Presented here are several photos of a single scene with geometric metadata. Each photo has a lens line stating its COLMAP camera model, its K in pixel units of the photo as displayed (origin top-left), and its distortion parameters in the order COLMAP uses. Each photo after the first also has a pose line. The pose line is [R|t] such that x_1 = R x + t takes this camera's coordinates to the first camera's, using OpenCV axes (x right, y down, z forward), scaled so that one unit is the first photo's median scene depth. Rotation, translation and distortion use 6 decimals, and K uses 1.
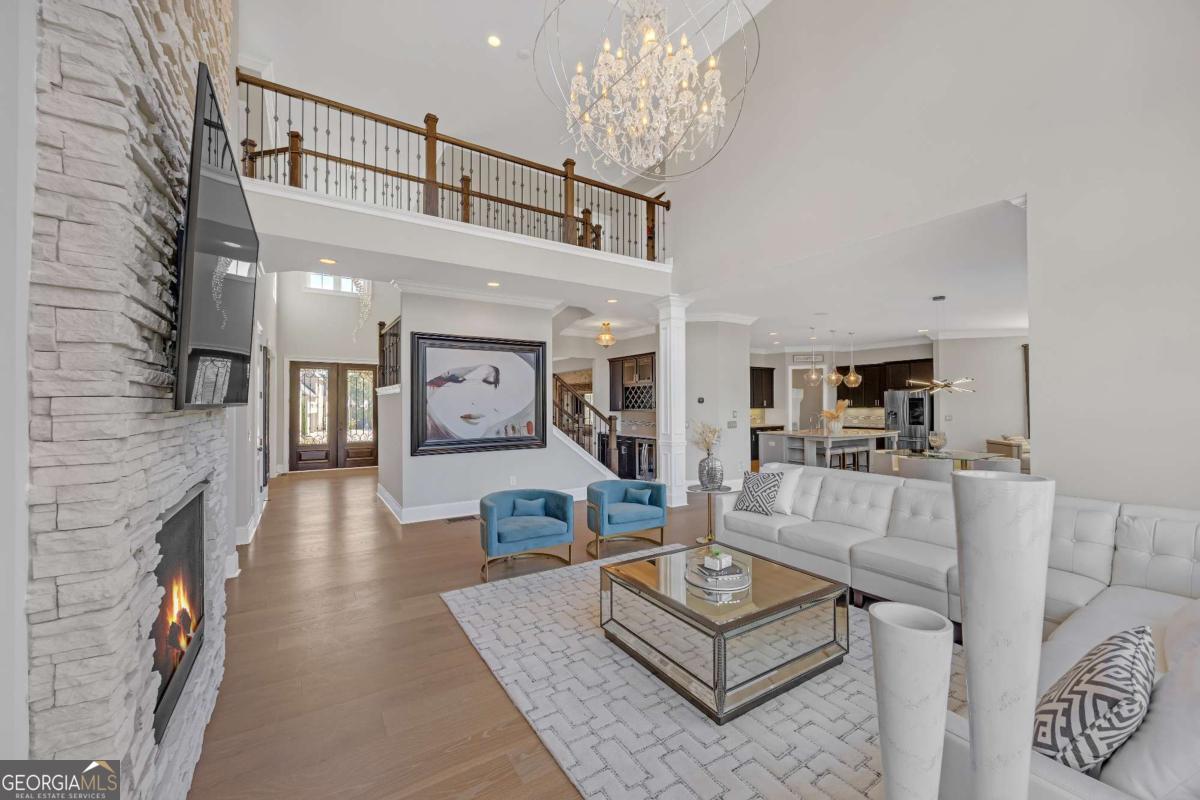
lens RADIAL K [[463.1, 0, 600.9], [0, 463.1, 394.3], [0, 0, 1]] dist [-0.000432, -0.000269]
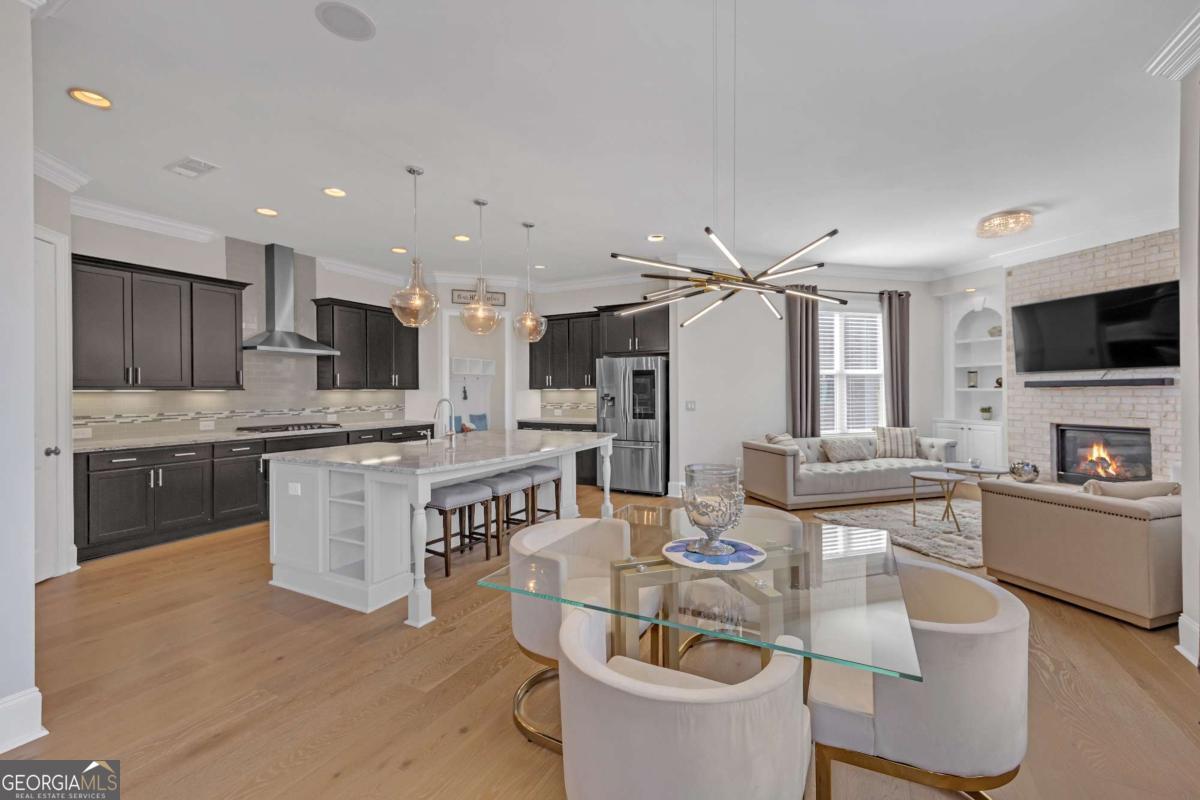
lens RADIAL K [[481.0, 0, 607.9], [0, 481.0, 389.3], [0, 0, 1]] dist [0.011358, 0.000107]
pose [[0.865701, 0.004703, 0.500539, 0.385180], [-0.014334, 0.999779, 0.015397, 0.024536], [-0.500355, -0.020504, 0.865577, 0.567874]]
